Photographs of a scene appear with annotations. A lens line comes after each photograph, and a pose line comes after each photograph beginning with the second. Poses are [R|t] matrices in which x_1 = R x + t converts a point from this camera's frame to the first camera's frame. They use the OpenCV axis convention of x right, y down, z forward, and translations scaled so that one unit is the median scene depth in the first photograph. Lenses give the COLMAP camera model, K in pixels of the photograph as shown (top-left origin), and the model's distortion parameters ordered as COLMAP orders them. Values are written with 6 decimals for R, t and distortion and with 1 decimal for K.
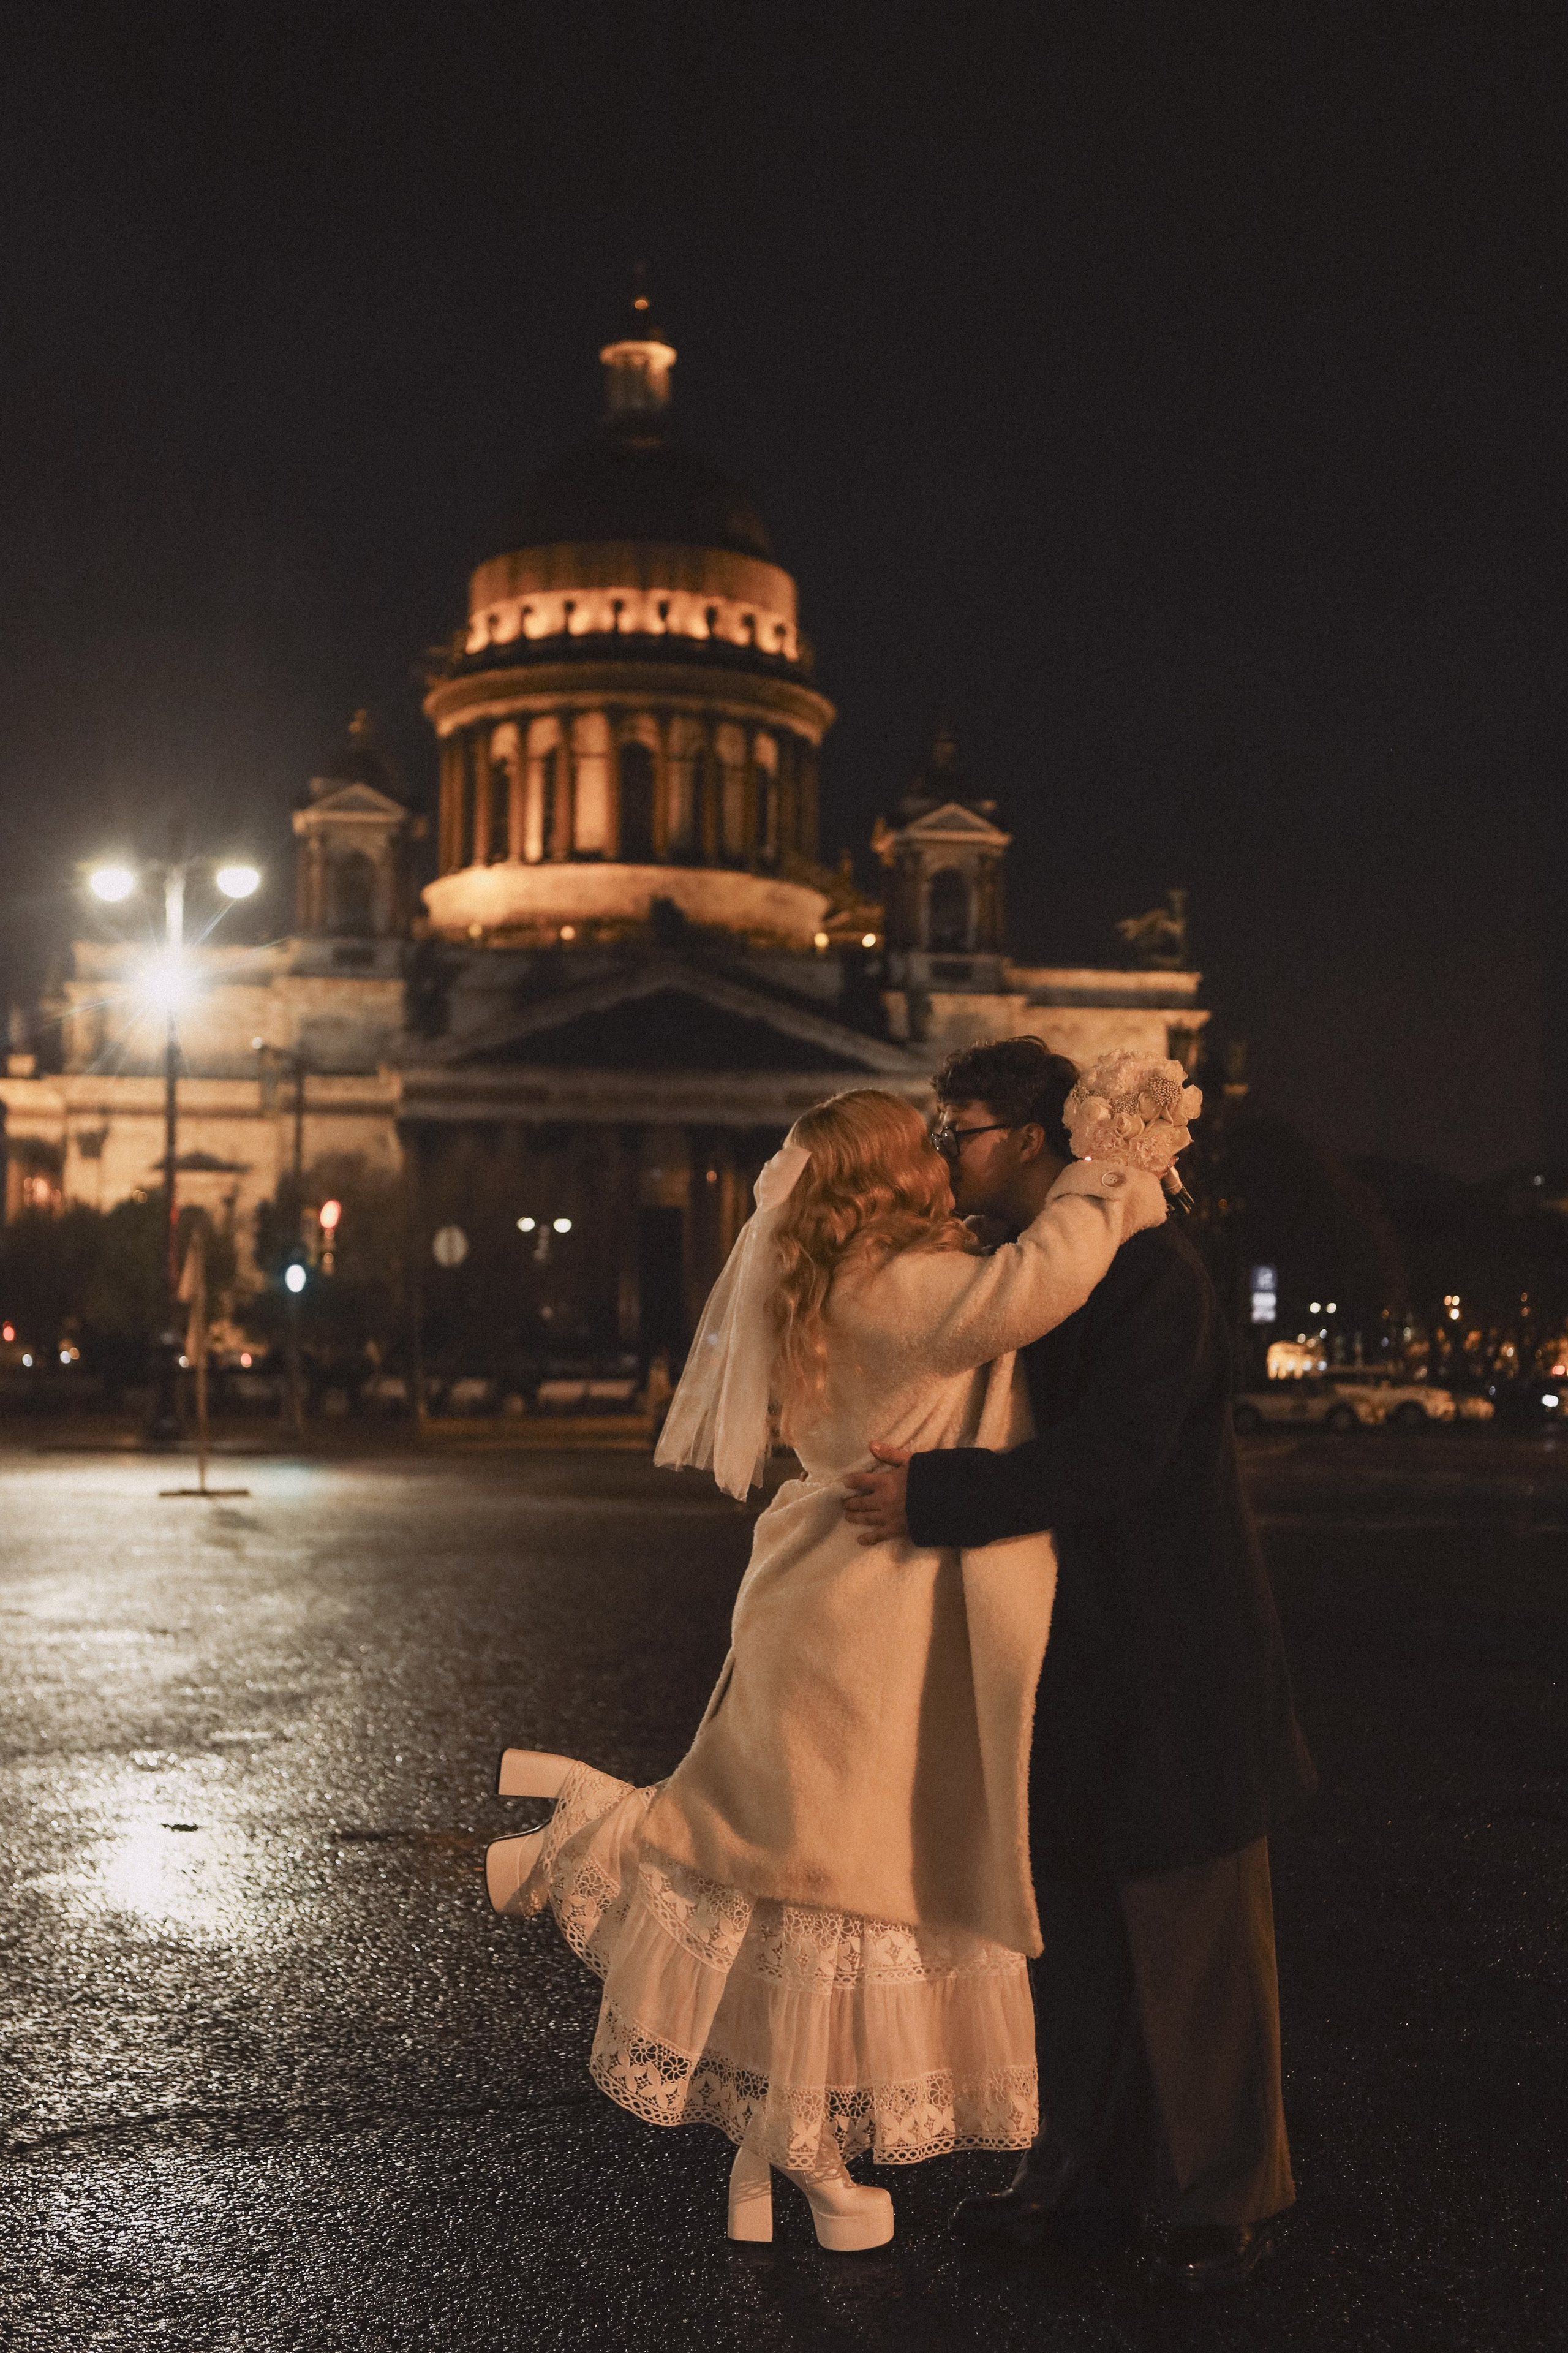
lens RADIAL K [[2832.7, 0, 784.0], [0, 2832.7, 1176.5], [0, 0, 1]] dist [0.006545, -0.005016]
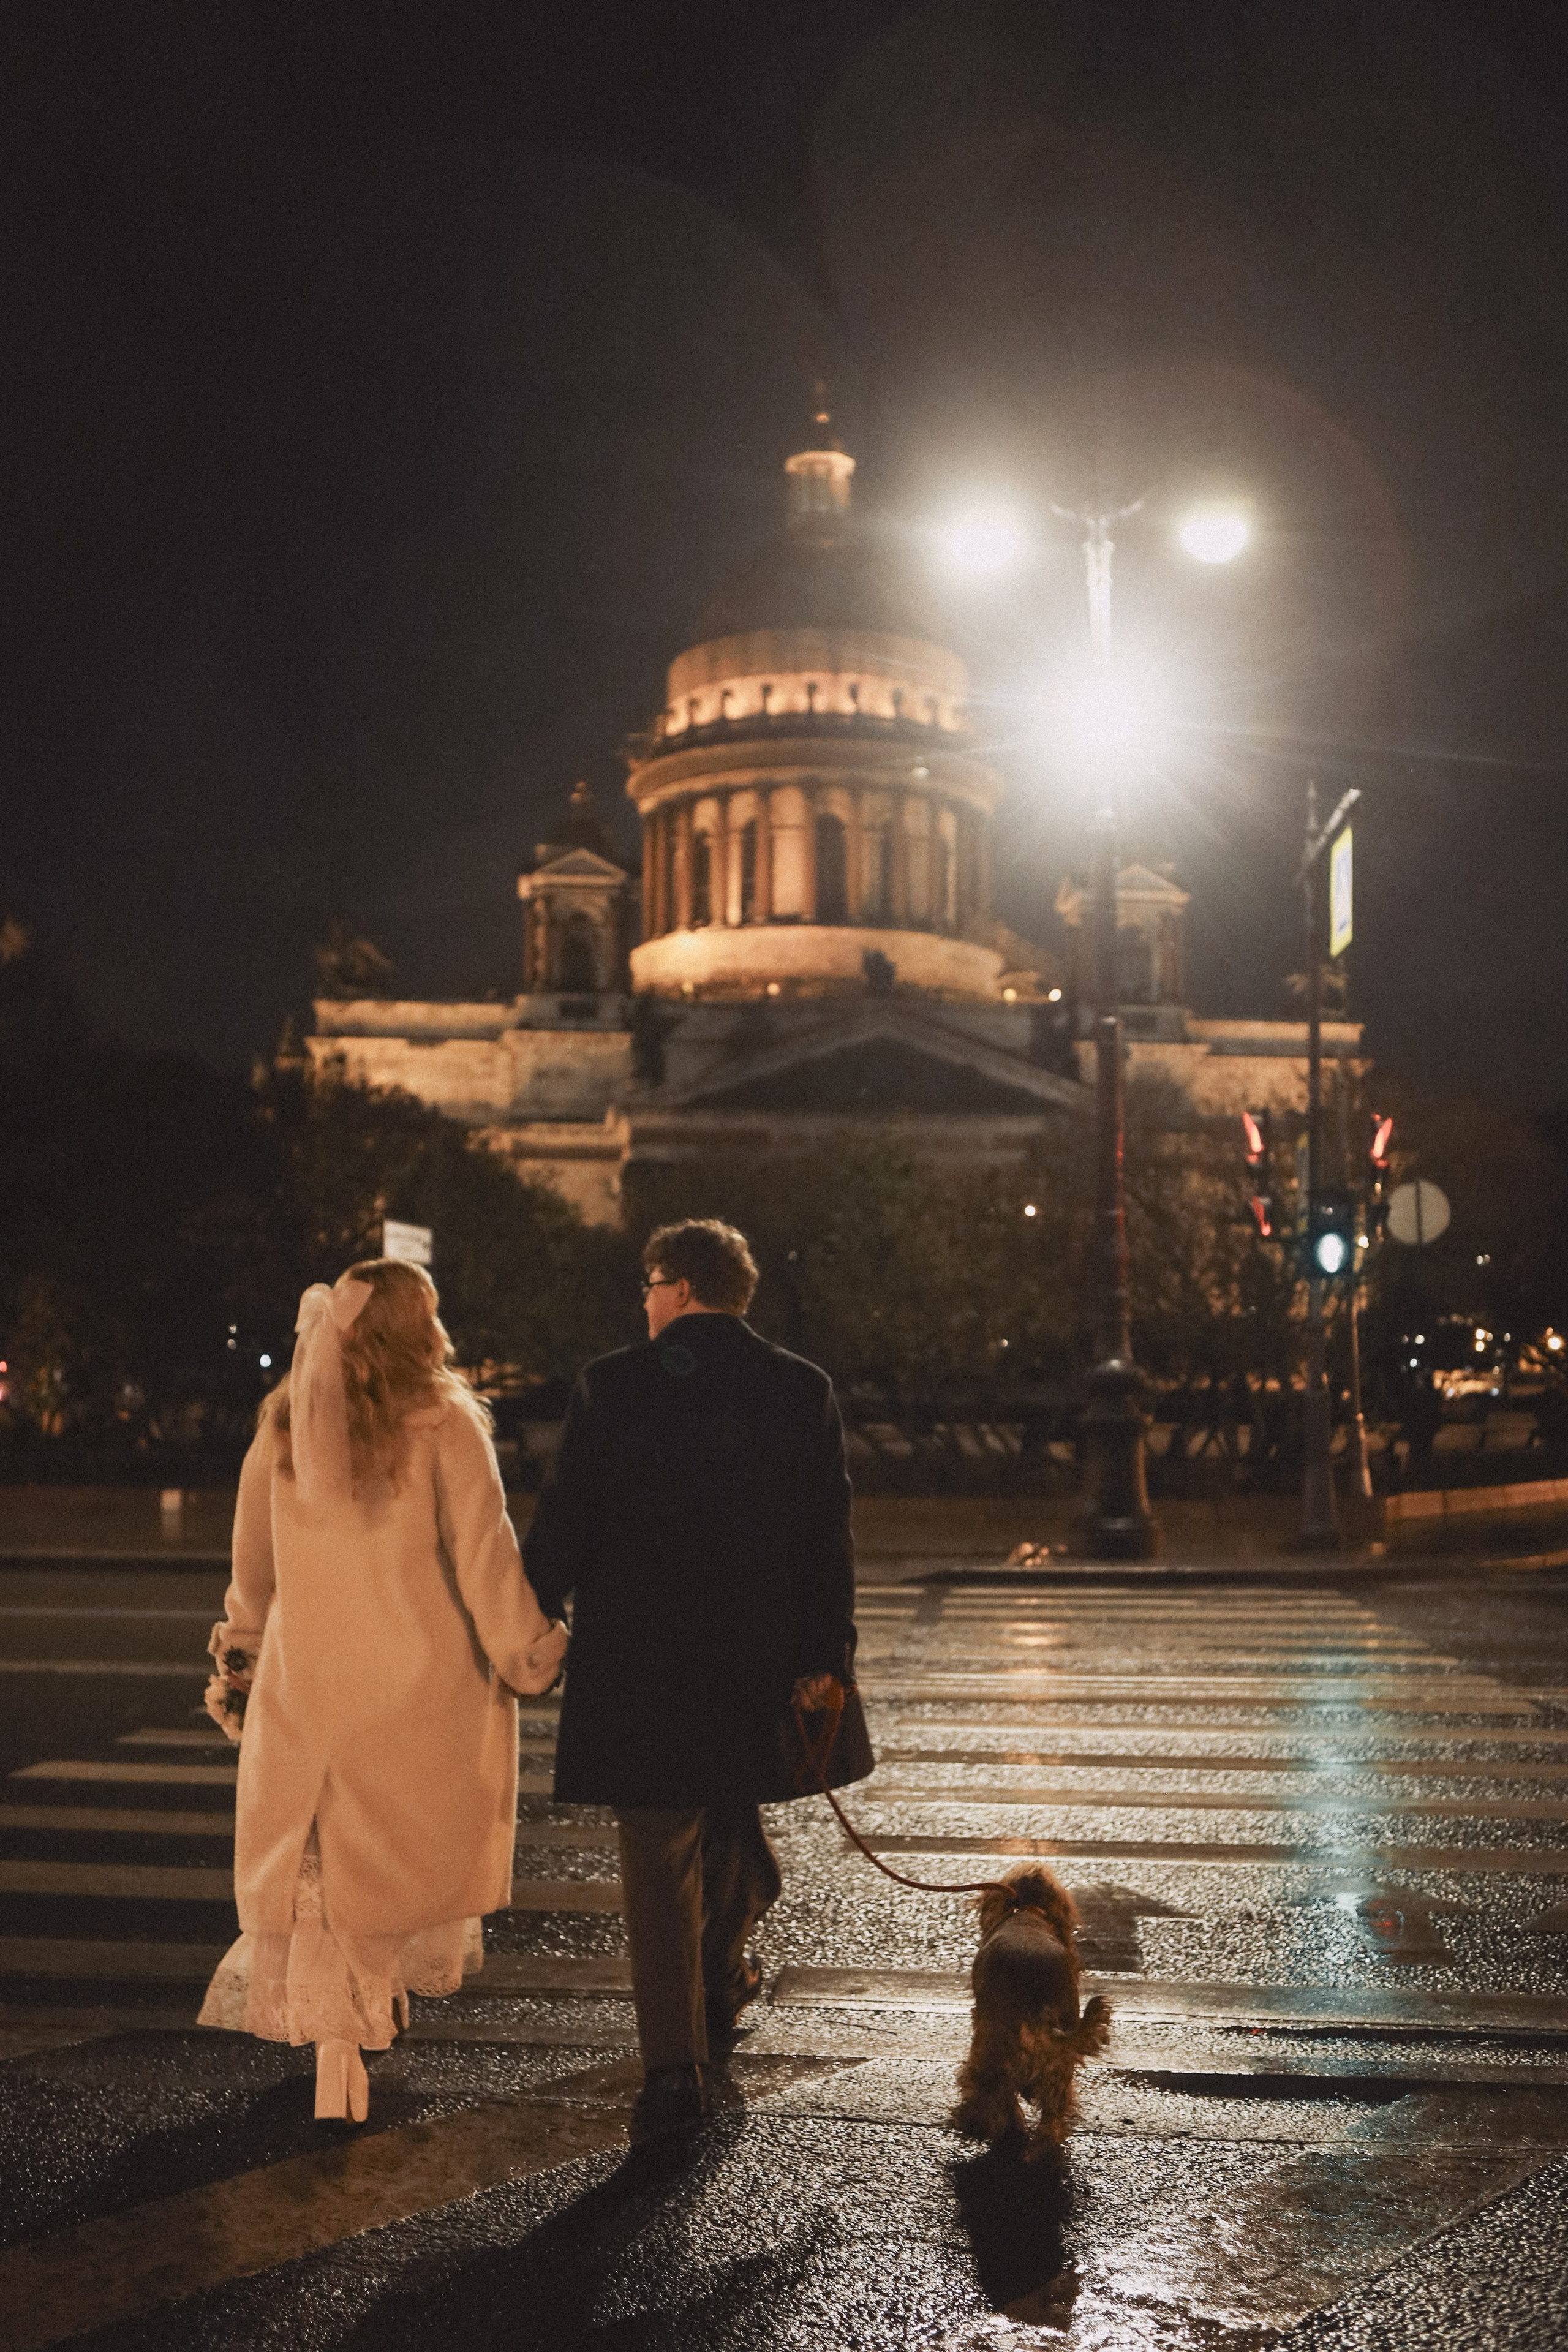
lens RADIAL K [[2312.1, 0, 784.0], [0, 2312.1, 1176.0], [0, 0, 1]] dist [-0.000985, 0.001111]
pose [[0.999951, -0.004957, -0.008549, -0.063382], [0.004729, 0.999638, -0.026484, 0.007317], [0.008677, 0.026443, 0.999613, 0.127492]]
